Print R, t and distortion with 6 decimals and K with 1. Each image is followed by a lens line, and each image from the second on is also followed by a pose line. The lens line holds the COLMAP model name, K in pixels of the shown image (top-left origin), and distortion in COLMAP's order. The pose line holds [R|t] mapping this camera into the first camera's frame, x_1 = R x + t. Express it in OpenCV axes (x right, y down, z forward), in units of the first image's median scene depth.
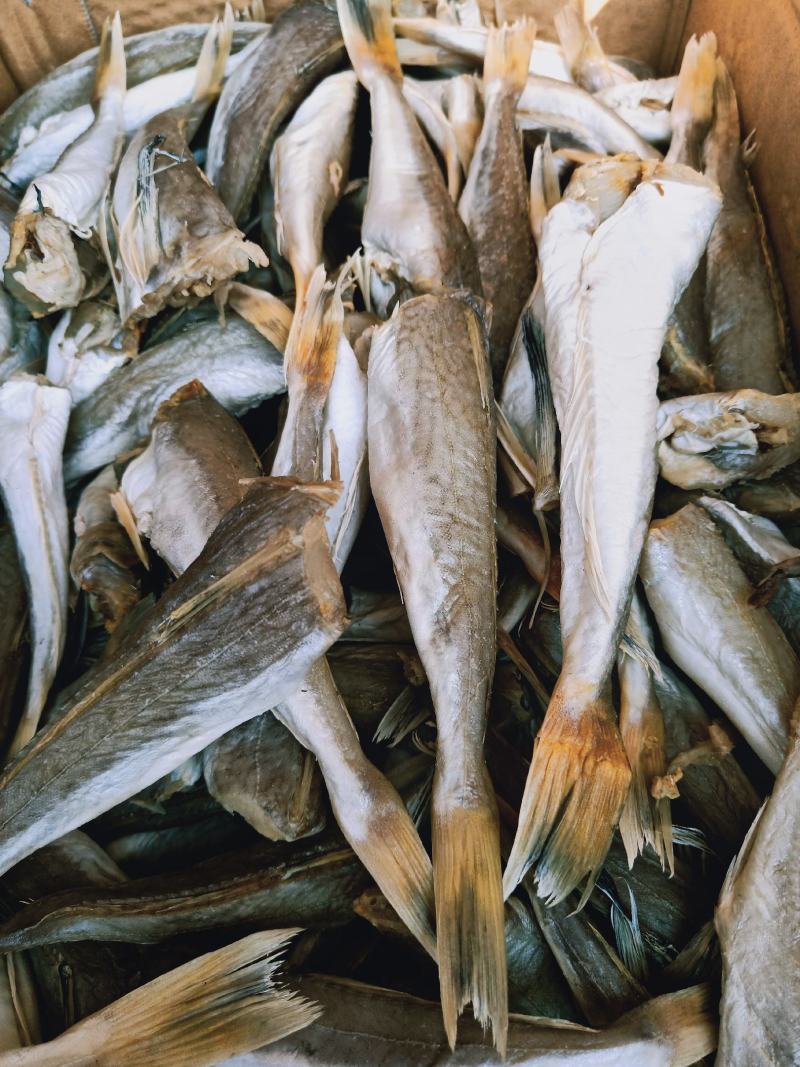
lens RADIAL K [[737.5, 0, 400.0], [0, 737.5, 533.5], [0, 0, 1]] dist [-0.056753, 0.001194]
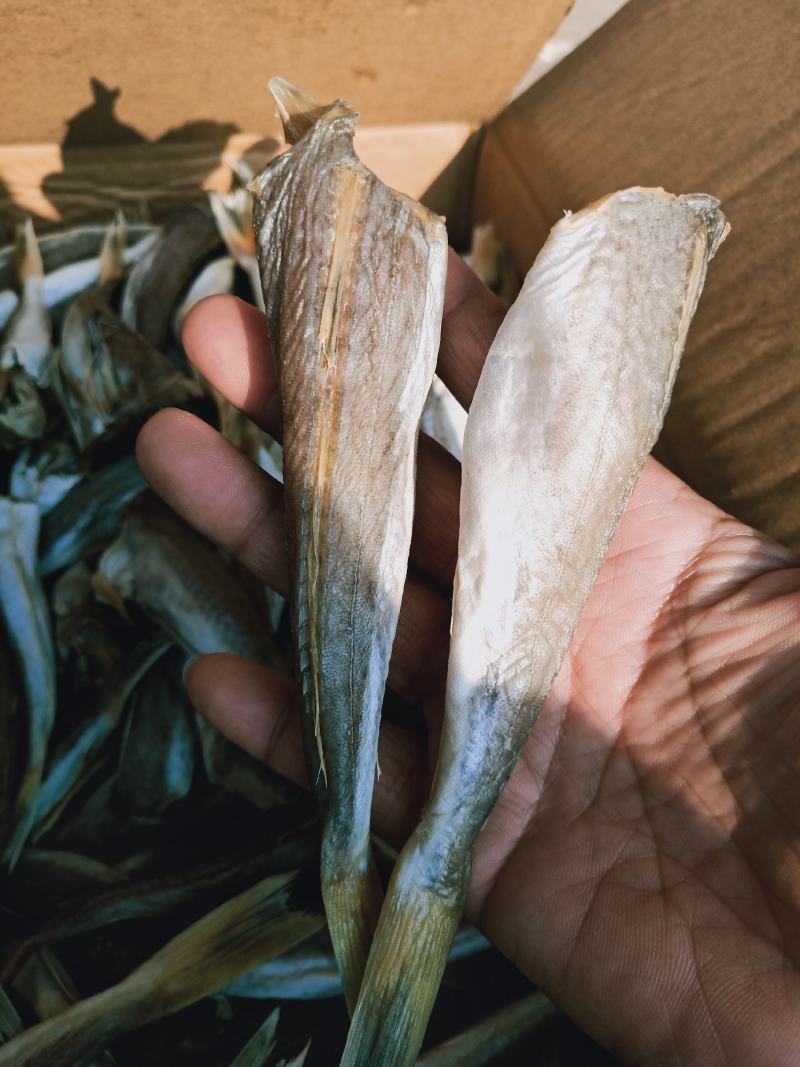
lens RADIAL K [[737.5, 0, 400.0], [0, 737.5, 533.5], [0, 0, 1]] dist [-0.056753, 0.001194]
pose [[0.972066, -0.104731, 0.210048, -0.124889], [0.143717, 0.973132, -0.179890, 0.160669], [-0.185564, 0.205052, 0.960999, -0.290275]]
